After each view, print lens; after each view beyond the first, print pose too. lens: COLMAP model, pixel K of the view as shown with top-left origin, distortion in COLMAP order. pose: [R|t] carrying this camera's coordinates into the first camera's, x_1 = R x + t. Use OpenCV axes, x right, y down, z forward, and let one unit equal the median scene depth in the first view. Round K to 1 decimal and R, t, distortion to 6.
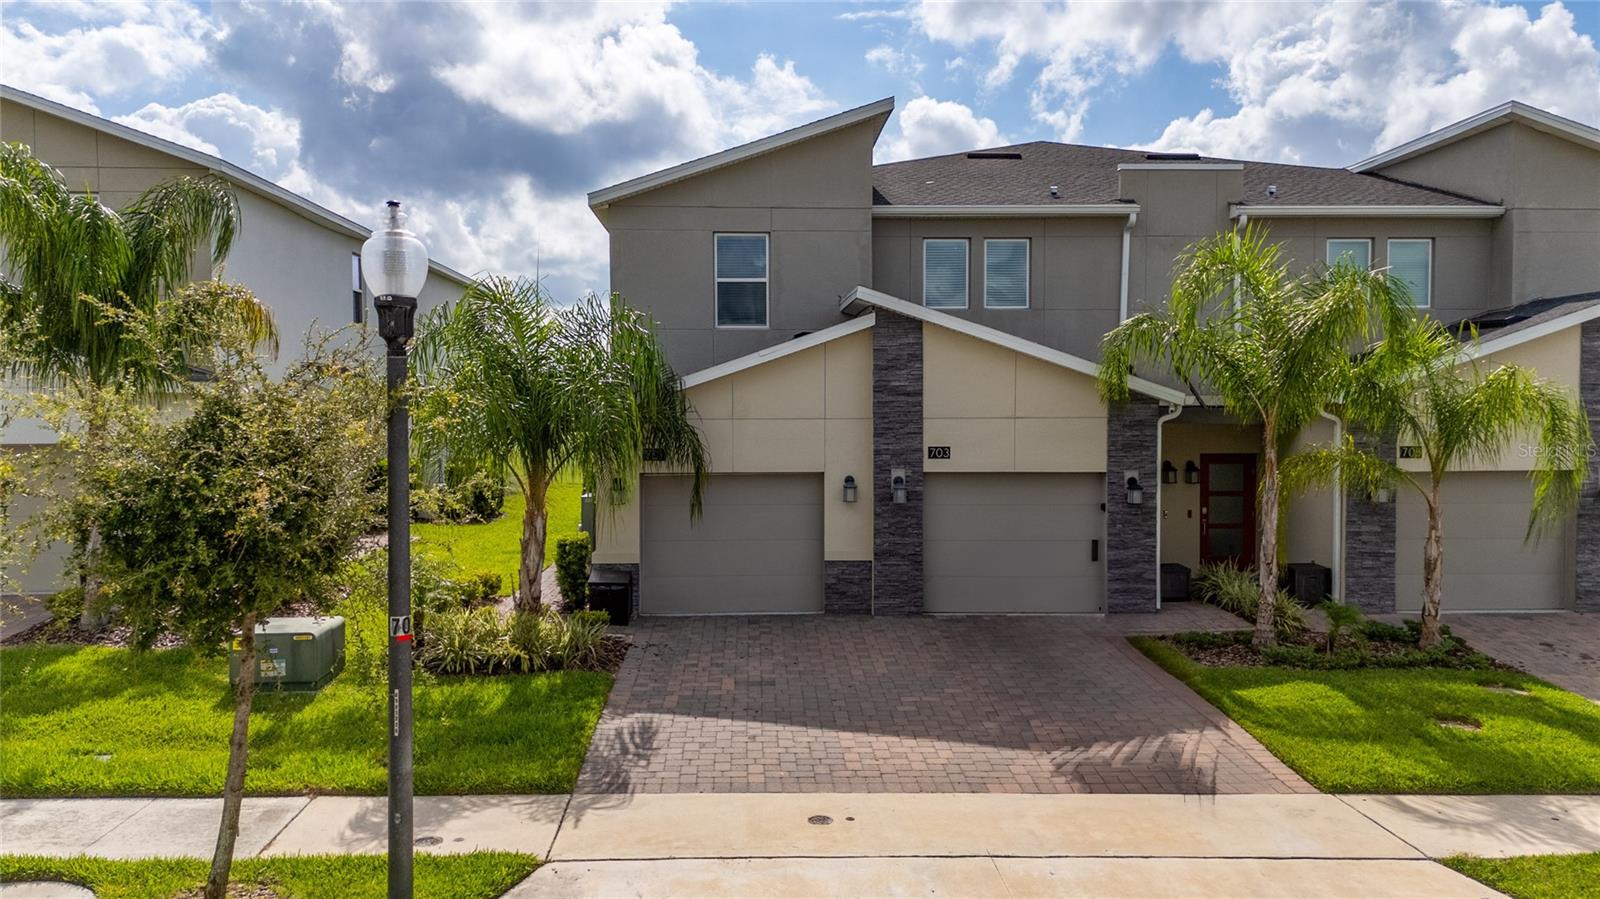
lens RADIAL K [[1150.2, 0, 804.5], [0, 1150.2, 444.7], [0, 0, 1]] dist [0.030998, -0.004842]
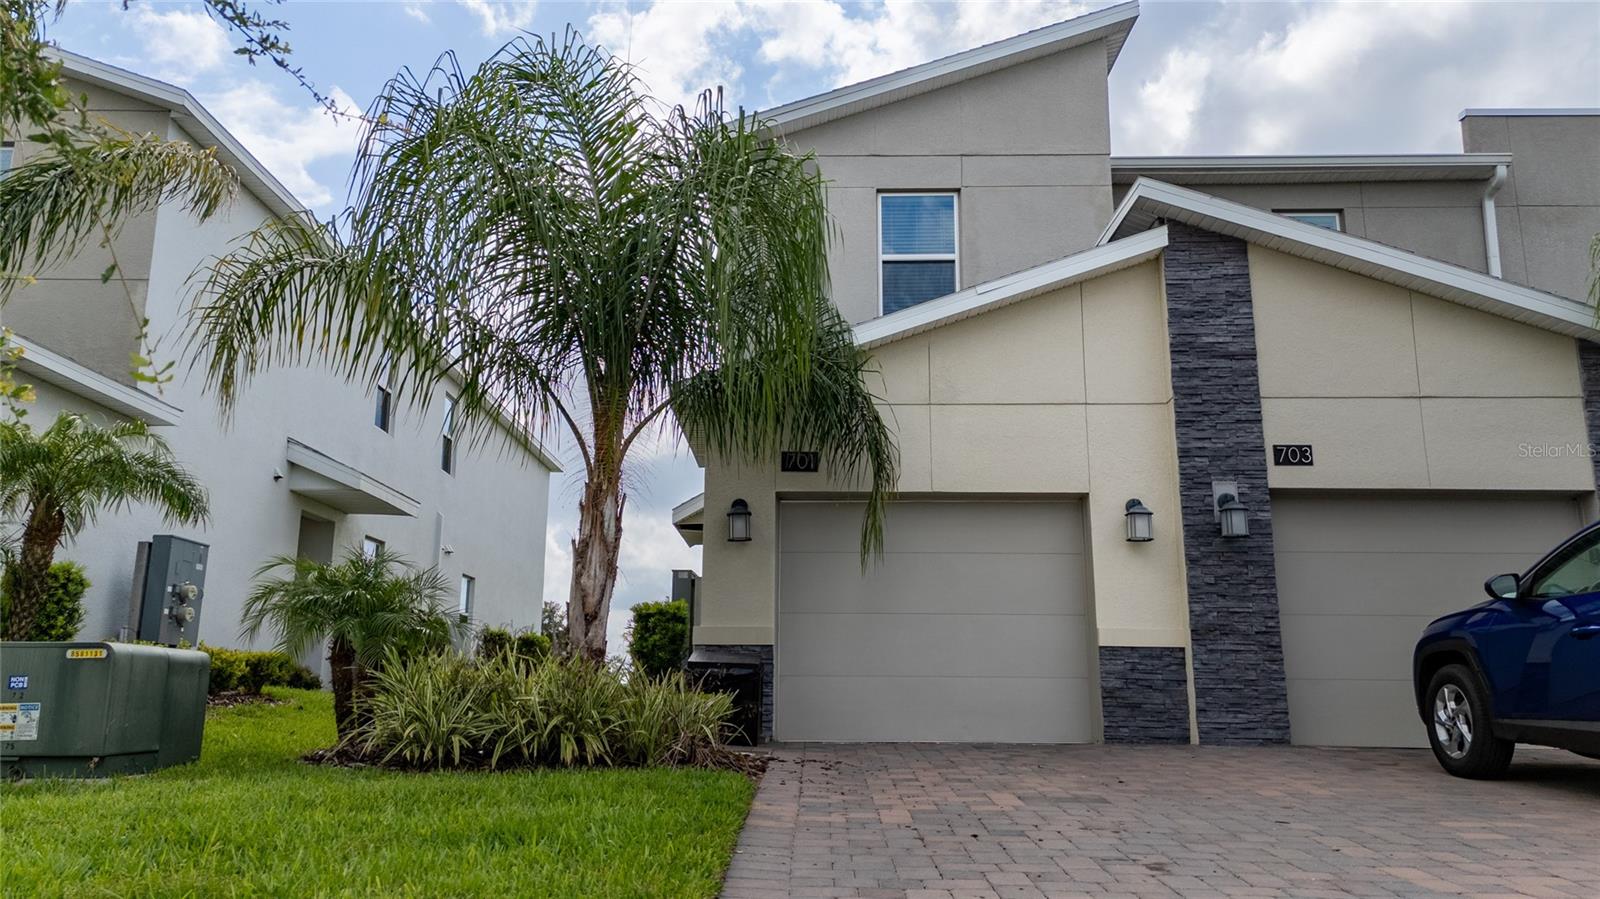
lens RADIAL K [[1150.2, 0, 789.8], [0, 1150.2, 450.8], [0, 0, 1]] dist [0.030998, -0.004842]
pose [[0.997857, -0.007968, -0.064949, -0.097700], [-0.008457, 0.968529, -0.248757, 0.151824], [0.064887, 0.248773, 0.966386, 0.422367]]
